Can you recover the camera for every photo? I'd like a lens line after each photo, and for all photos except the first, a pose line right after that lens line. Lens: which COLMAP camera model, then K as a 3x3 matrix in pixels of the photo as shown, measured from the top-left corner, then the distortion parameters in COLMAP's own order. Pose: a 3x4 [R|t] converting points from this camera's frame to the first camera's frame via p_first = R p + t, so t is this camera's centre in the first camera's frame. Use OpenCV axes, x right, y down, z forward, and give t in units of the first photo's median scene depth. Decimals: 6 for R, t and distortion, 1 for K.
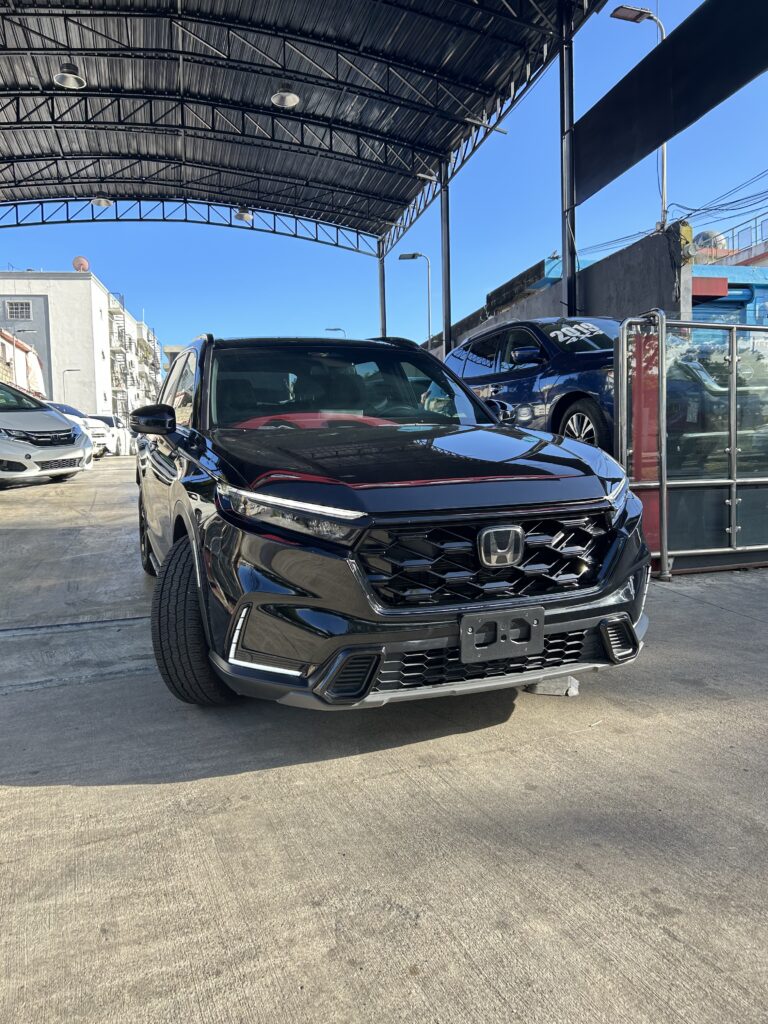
lens RADIAL K [[800.1, 0, 376.5], [0, 800.1, 518.7], [0, 0, 1]] dist [0.042585, -0.041143]
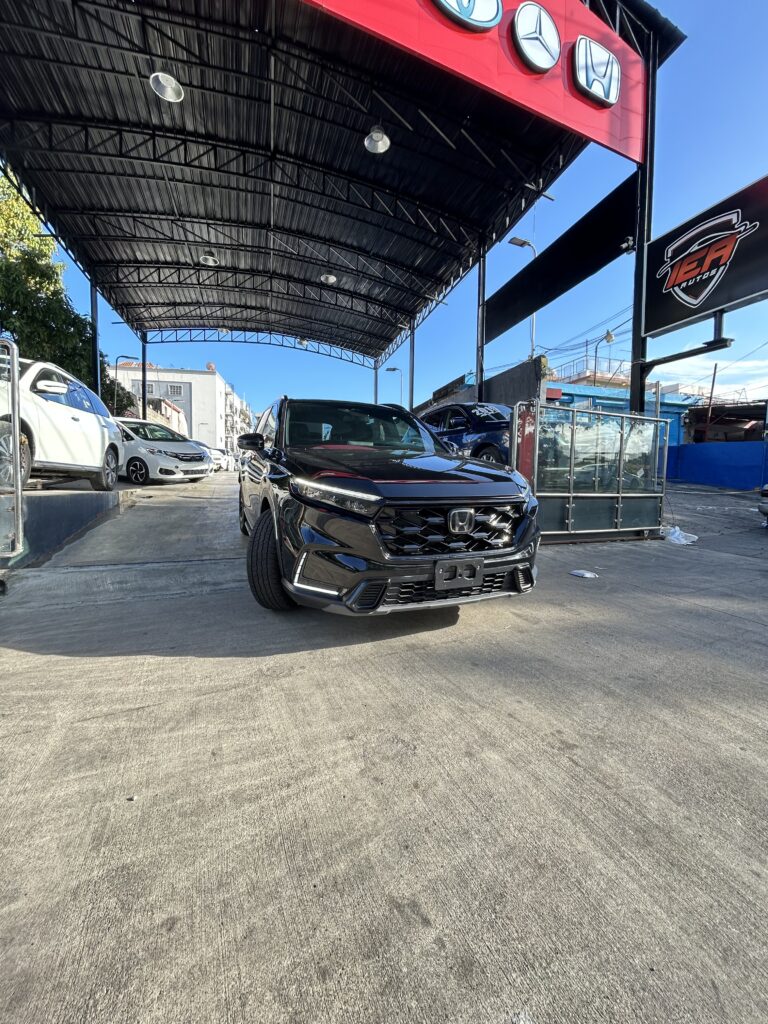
lens RADIAL K [[425.4, 0, 384.9], [0, 425.4, 517.0], [0, 0, 1]] dist [-0.001653, -0.000250]
pose [[0.998134, 0.038362, 0.047498, -0.028522], [-0.038808, 0.999211, 0.008492, 0.015902], [-0.047134, -0.010319, 0.998835, 0.076652]]
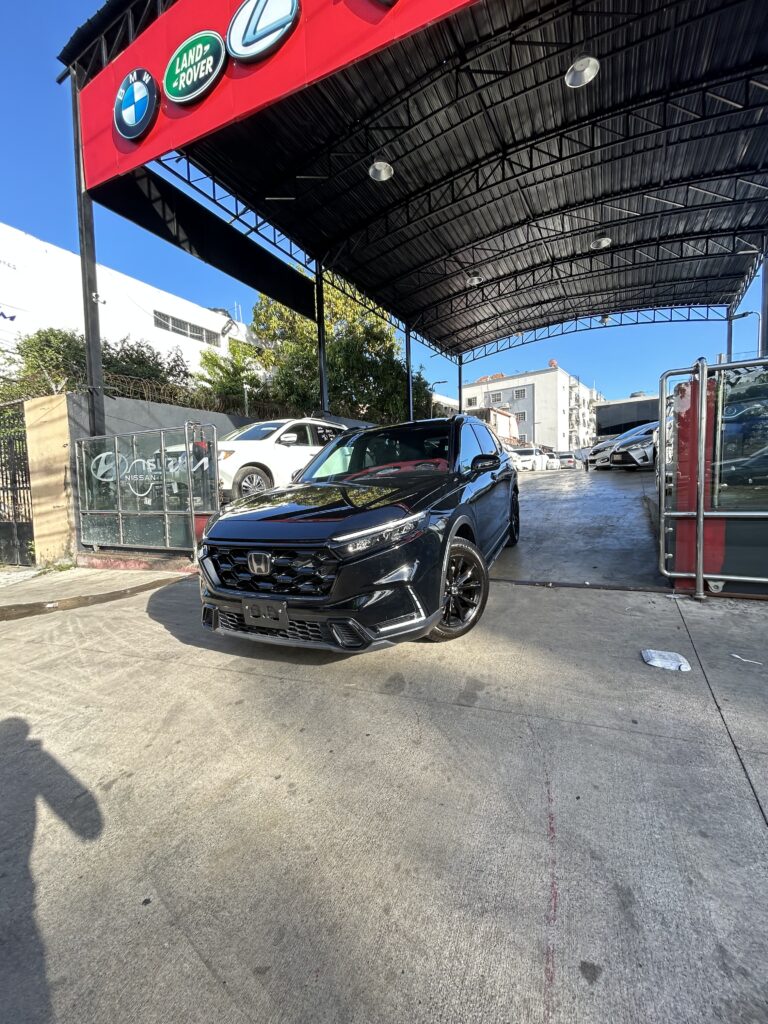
lens RADIAL K [[425.4, 0, 389.8], [0, 425.4, 514.8], [0, 0, 1]] dist [-0.001653, -0.000250]
pose [[0.686838, 0.061461, -0.724207, 0.630880], [-0.030986, 0.997988, 0.055308, -0.080419], [0.726150, -0.015547, 0.687361, 0.361455]]
